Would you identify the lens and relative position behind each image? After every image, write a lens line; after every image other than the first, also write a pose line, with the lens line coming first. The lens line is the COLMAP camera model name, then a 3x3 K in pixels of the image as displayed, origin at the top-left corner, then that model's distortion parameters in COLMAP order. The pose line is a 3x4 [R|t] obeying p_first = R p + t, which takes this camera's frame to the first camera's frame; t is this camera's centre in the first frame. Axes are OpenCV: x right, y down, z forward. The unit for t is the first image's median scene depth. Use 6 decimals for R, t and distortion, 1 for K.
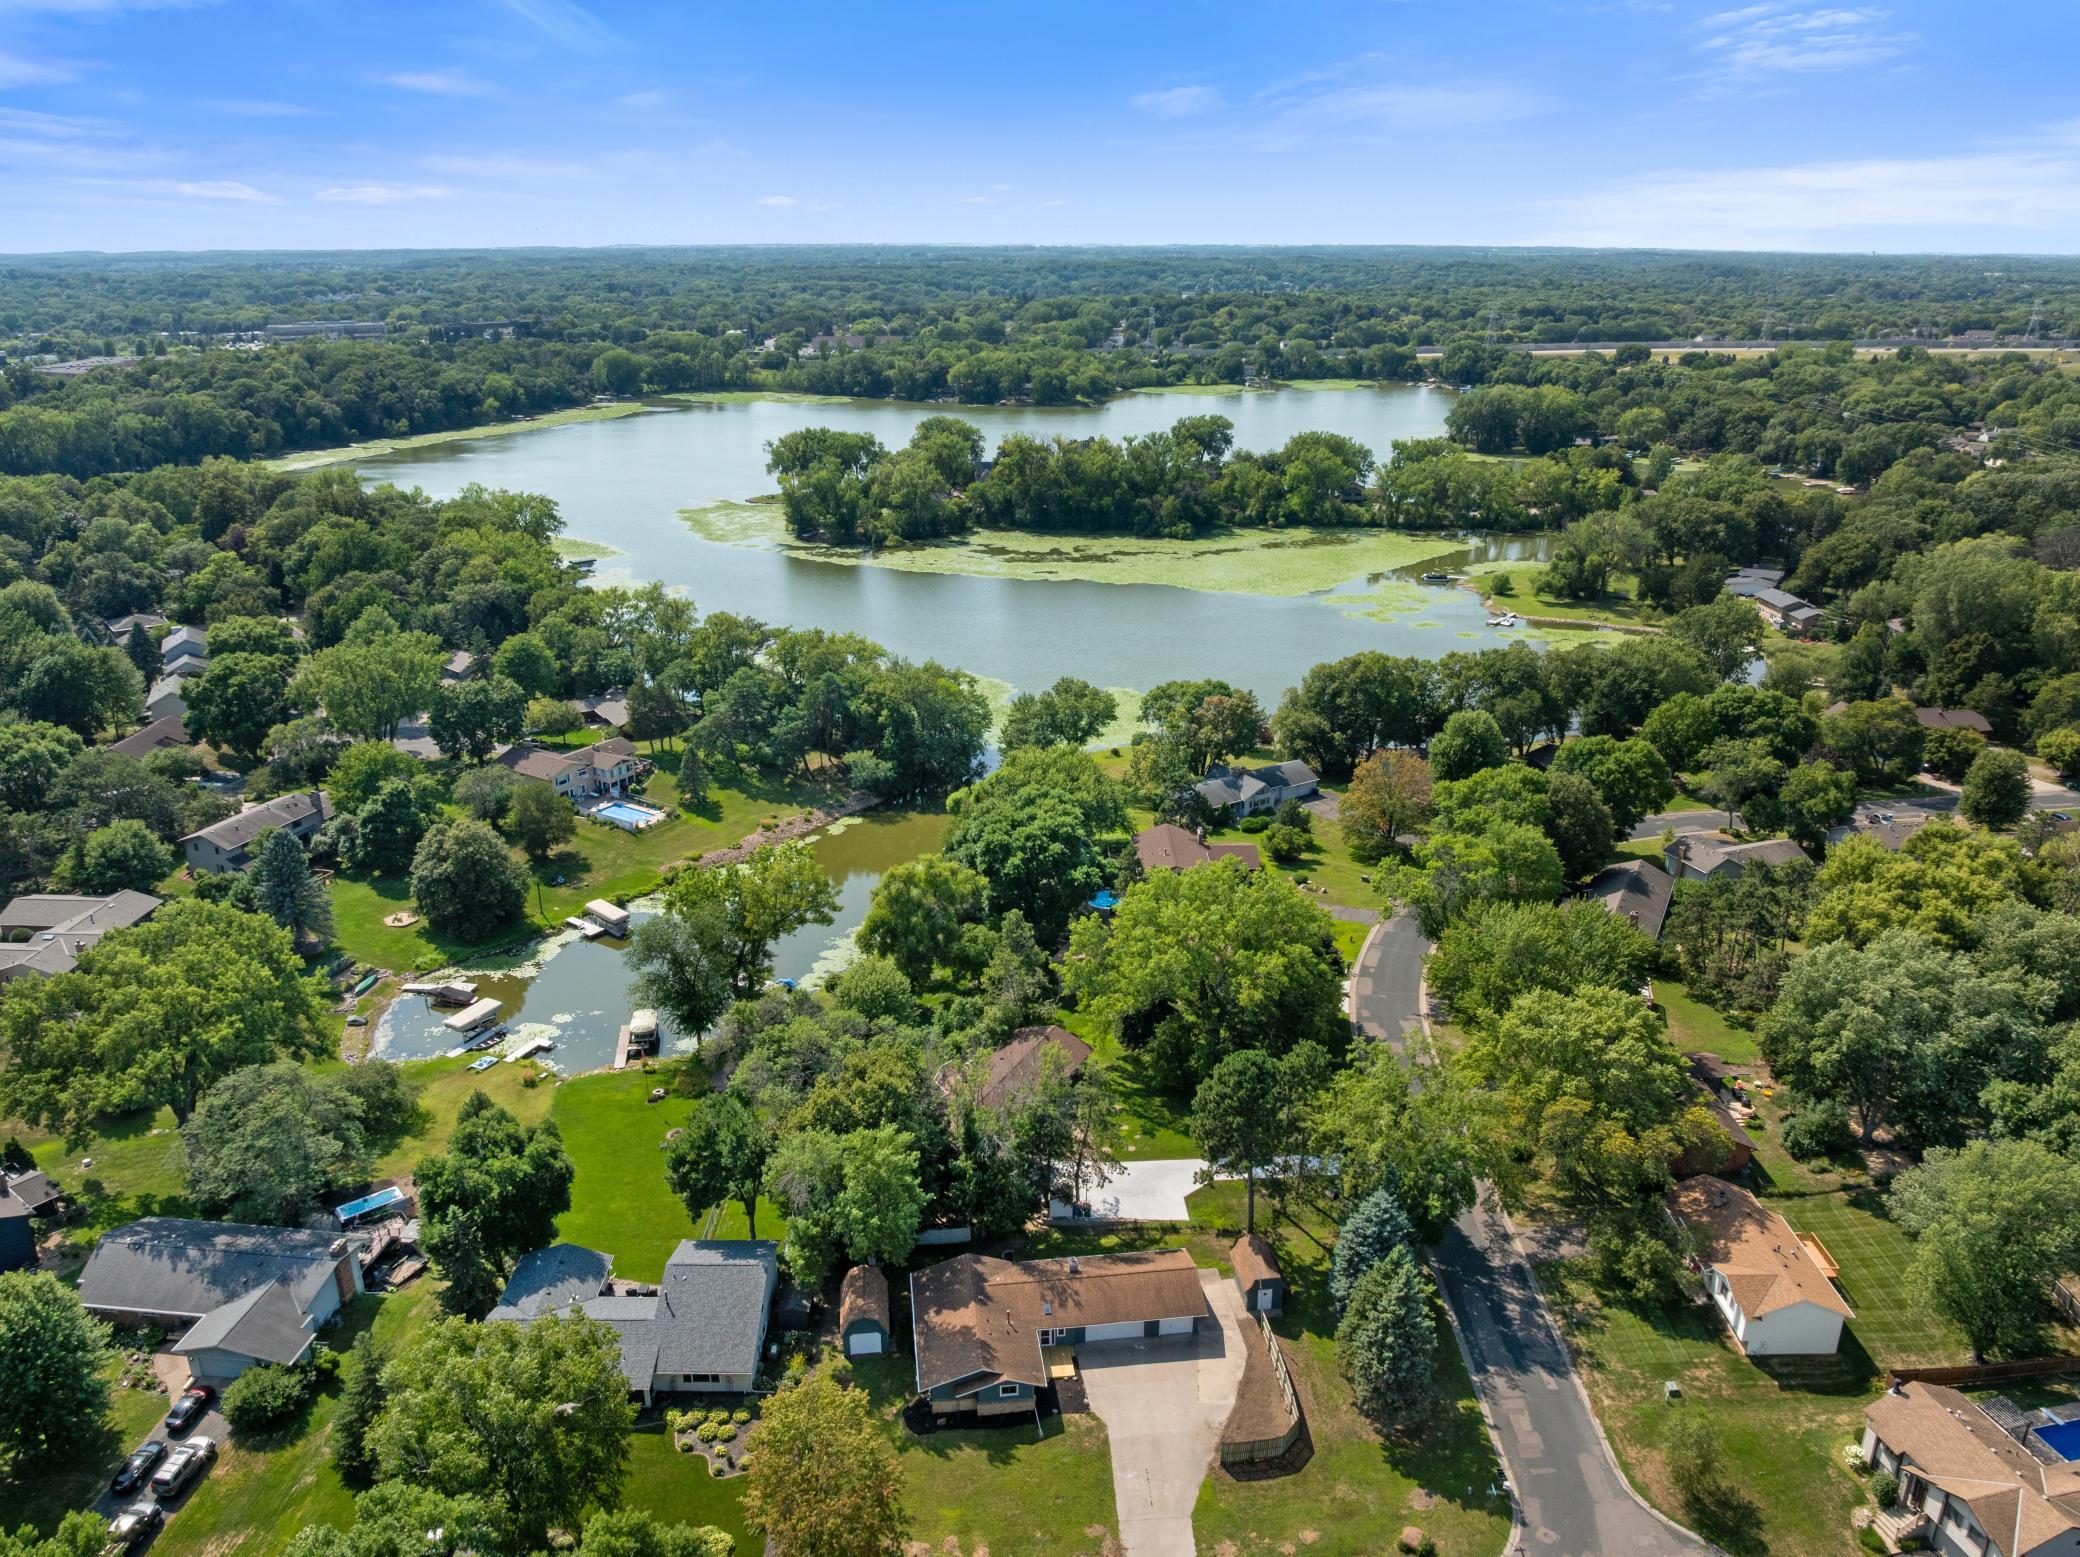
lens RADIAL K [[1495.9, 0, 1040.0], [0, 1495.9, 778.5], [0, 0, 1]] dist [-0.034892, -0.002547]
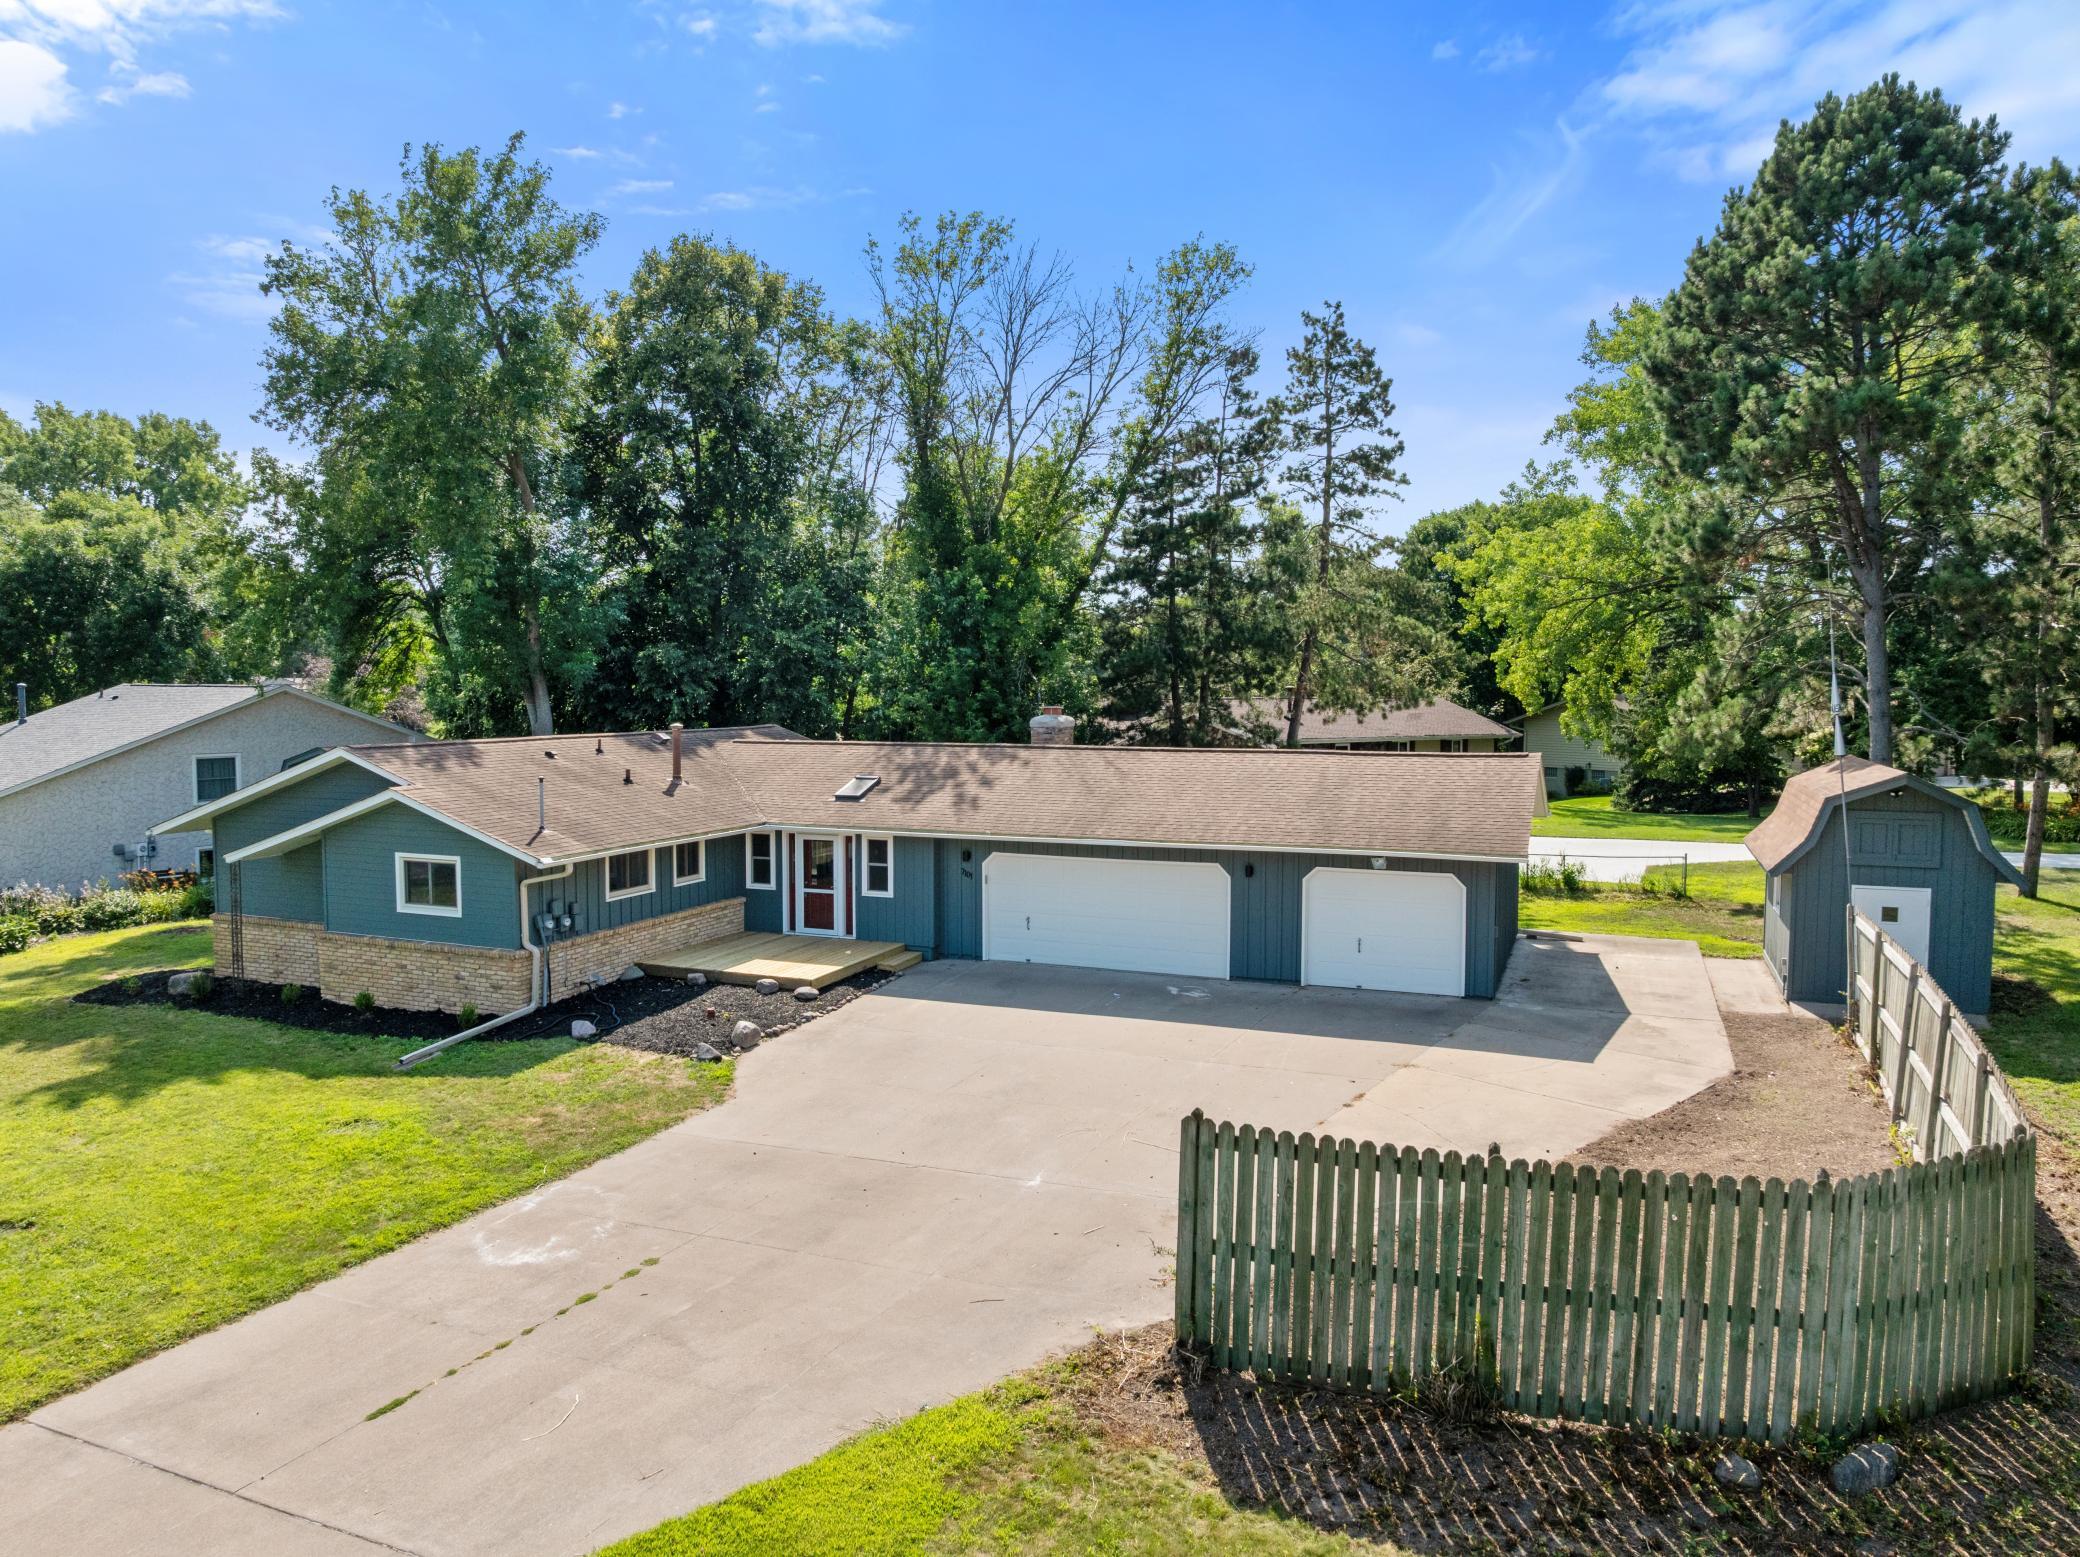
lens RADIAL K [[1464.8, 0, 1039.7], [0, 1464.8, 774.6], [0, 0, 1]] dist [-0.041691, 0.007713]
pose [[0.877195, 0.033686, -0.478951, 0.068525], [-0.165590, 0.957558, -0.235928, 0.187844], [0.450676, 0.286265, 0.845543, 0.373166]]
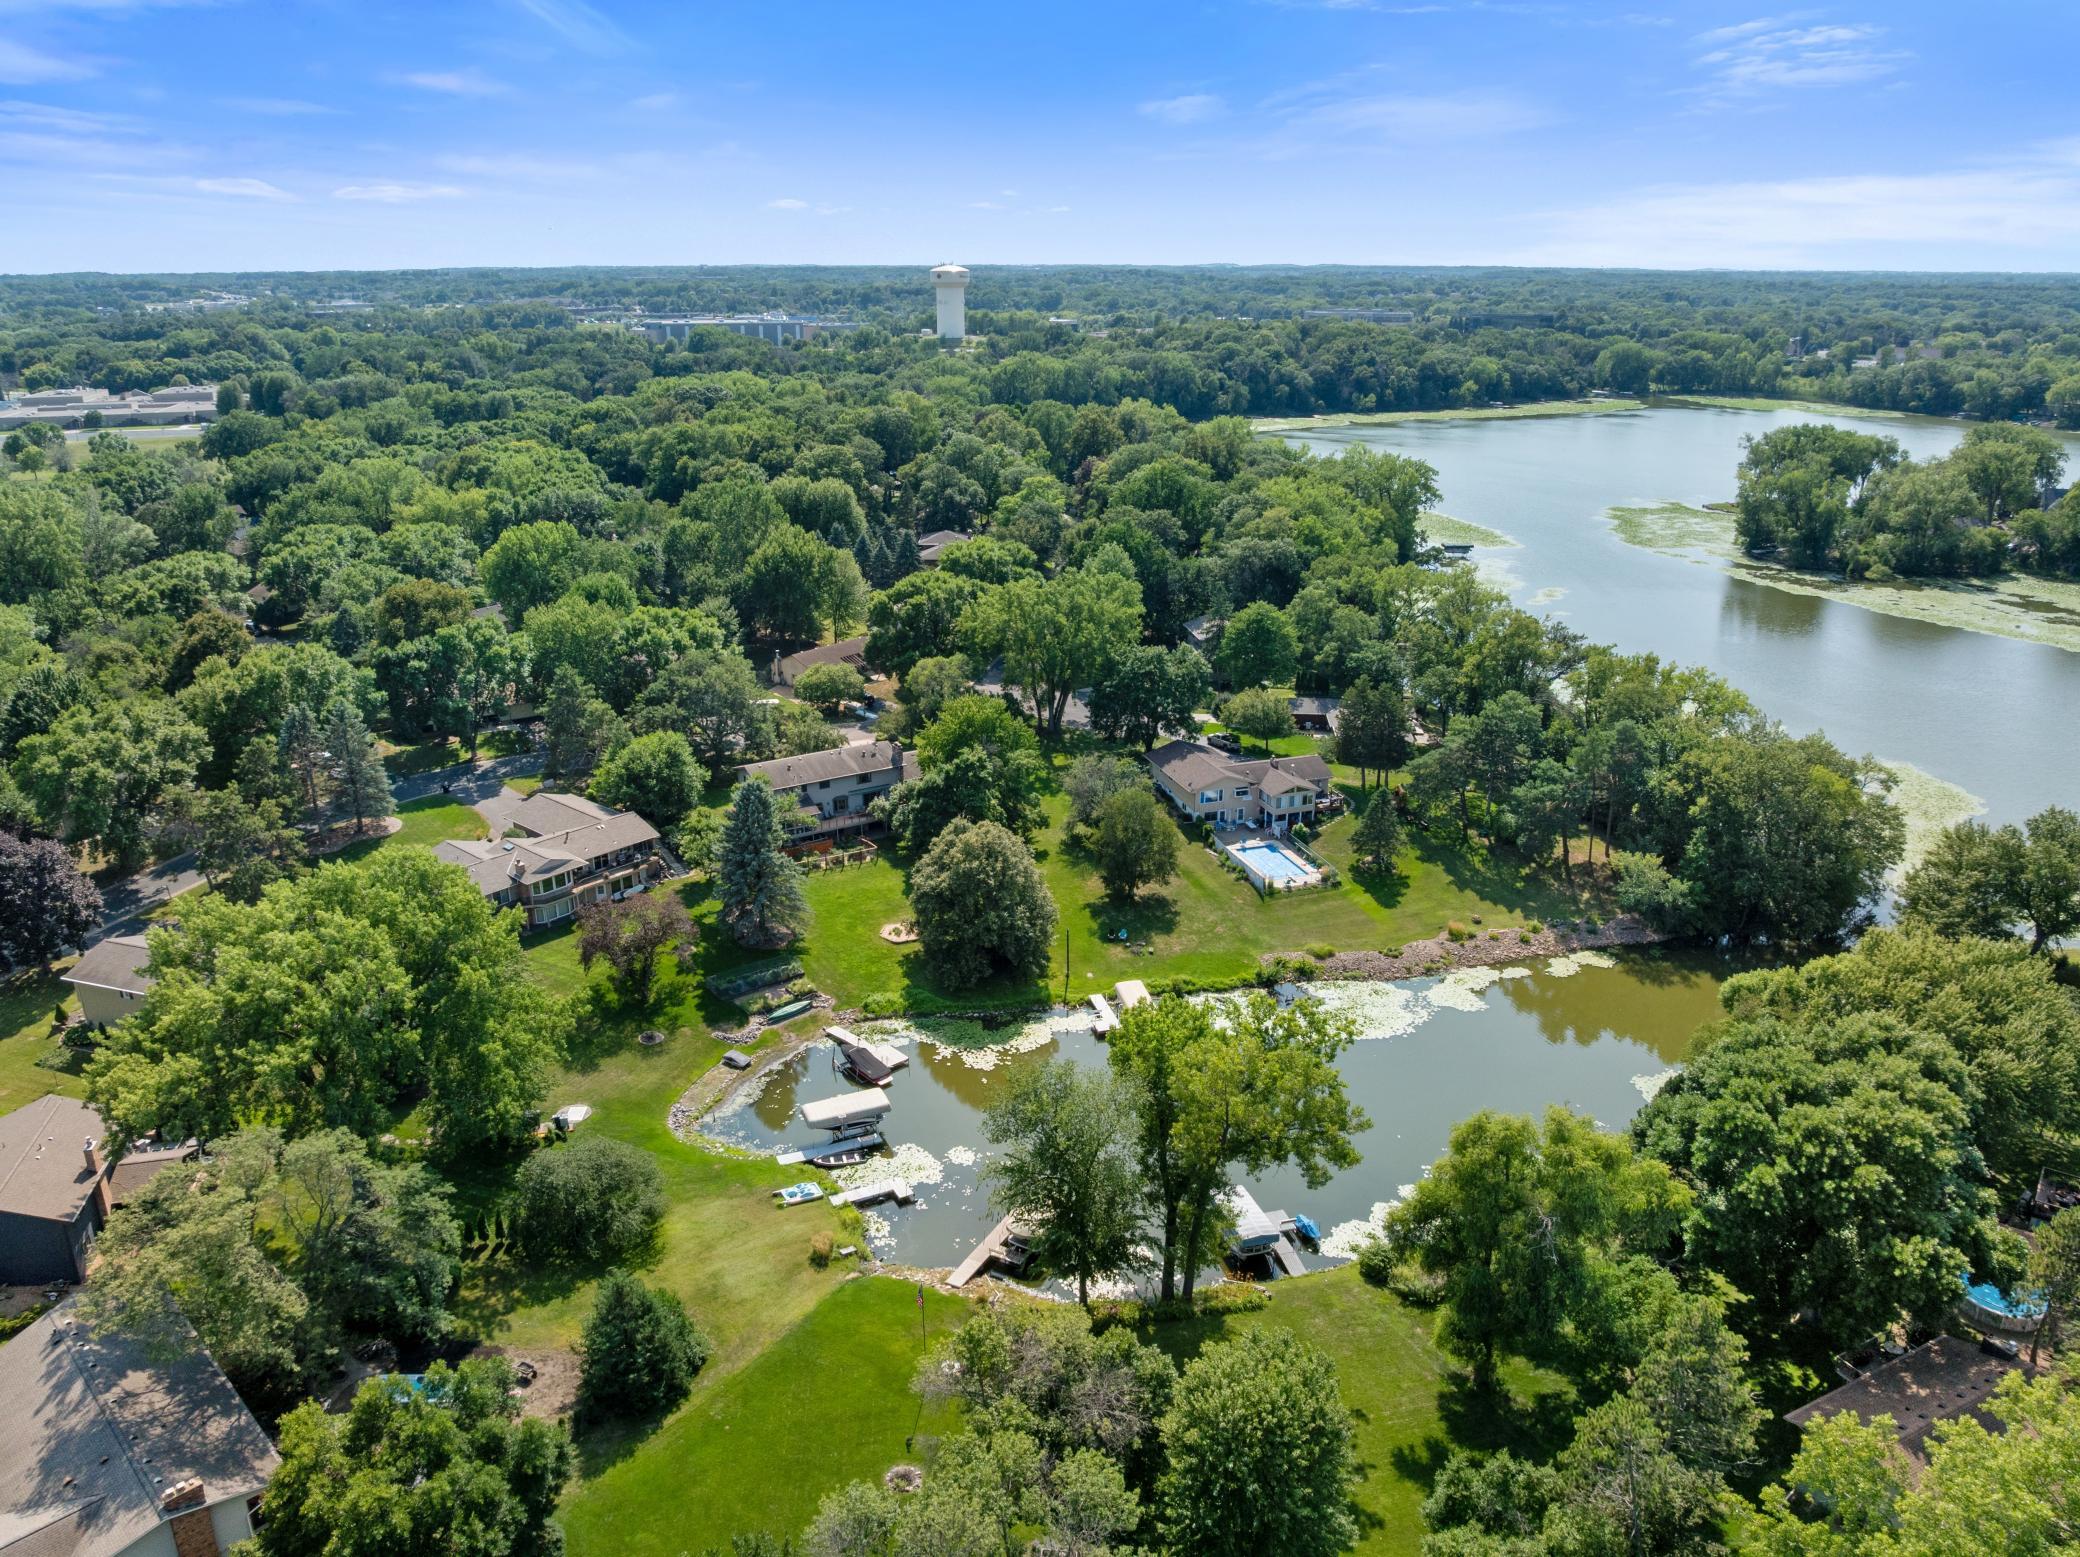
lens RADIAL K [[1472.7, 0, 1040.0], [0, 1472.7, 778.5], [0, 0, 1]] dist [-0.042522, 0.007849]
pose [[0.782932, 0.206043, -0.586996, 0.032034], [-0.211134, 0.975563, 0.060826, -0.031075], [0.585184, 0.076312, 0.807302, 0.342856]]
